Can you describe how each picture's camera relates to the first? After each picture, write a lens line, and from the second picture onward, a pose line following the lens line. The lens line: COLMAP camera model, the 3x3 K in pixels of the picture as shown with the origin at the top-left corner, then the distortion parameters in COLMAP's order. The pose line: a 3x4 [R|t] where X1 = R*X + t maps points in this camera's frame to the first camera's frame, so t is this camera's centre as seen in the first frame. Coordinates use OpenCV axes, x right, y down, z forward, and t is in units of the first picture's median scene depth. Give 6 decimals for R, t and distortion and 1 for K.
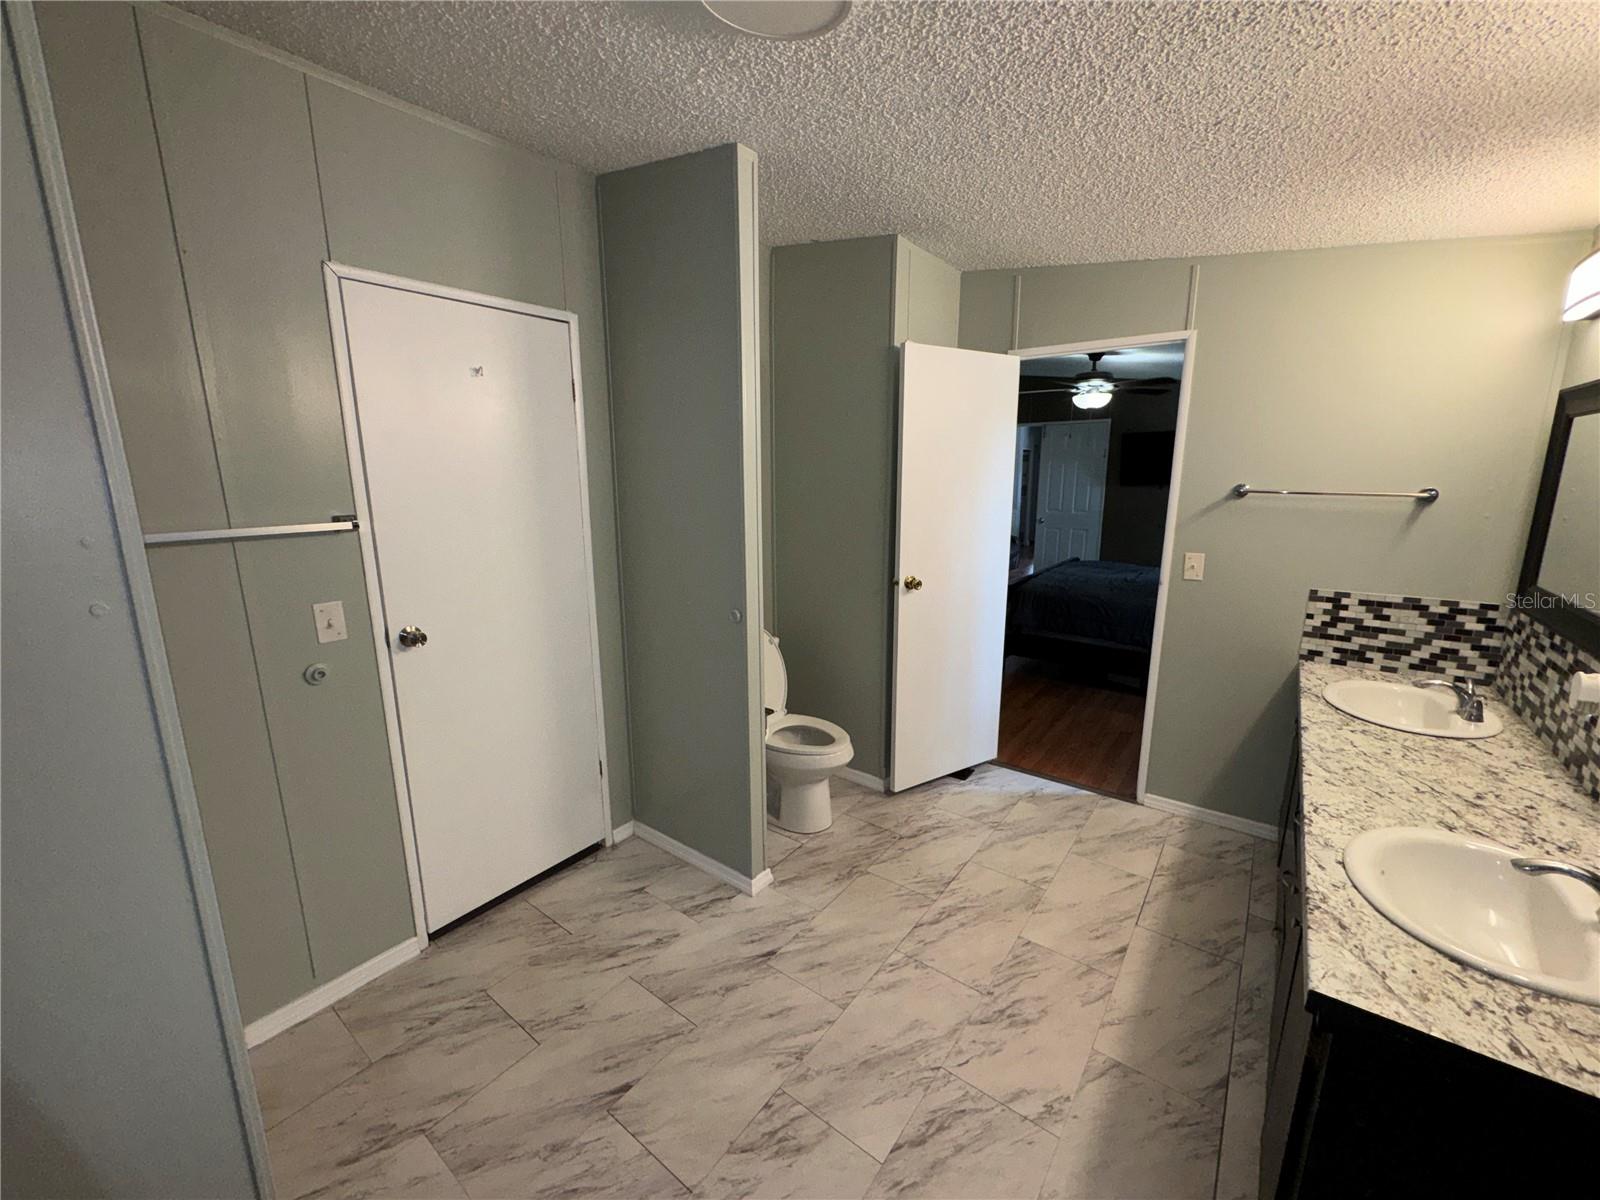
lens RADIAL K [[639.1, 0, 804.6], [0, 639.1, 601.1], [0, 0, 1]] dist [0.001297, 0.000168]
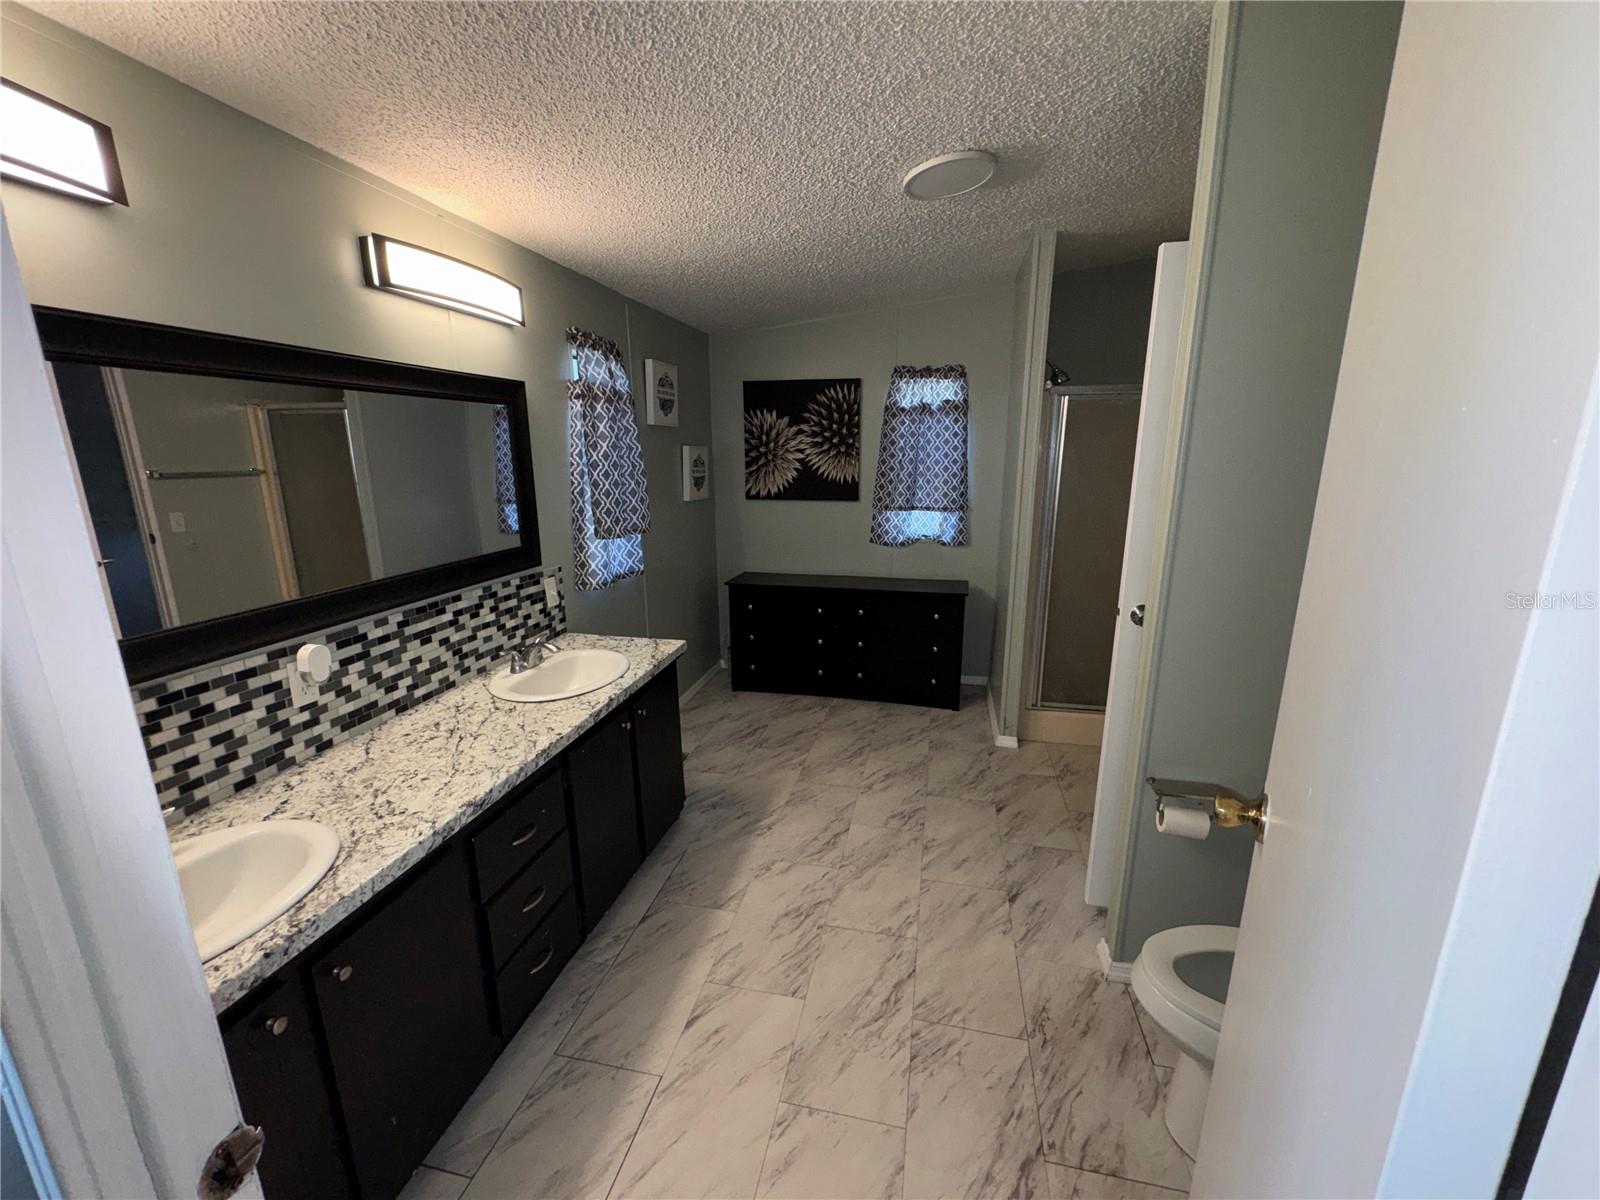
lens RADIAL K [[639.1, 0, 802.1], [0, 639.1, 599.6], [0, 0, 1]] dist [0.001297, 0.000168]
pose [[-0.908720, 0.100896, -0.405028, 0.758585], [-0.079024, 0.911212, 0.404288, -0.365943], [0.409857, 0.399391, -0.820063, 1.787318]]
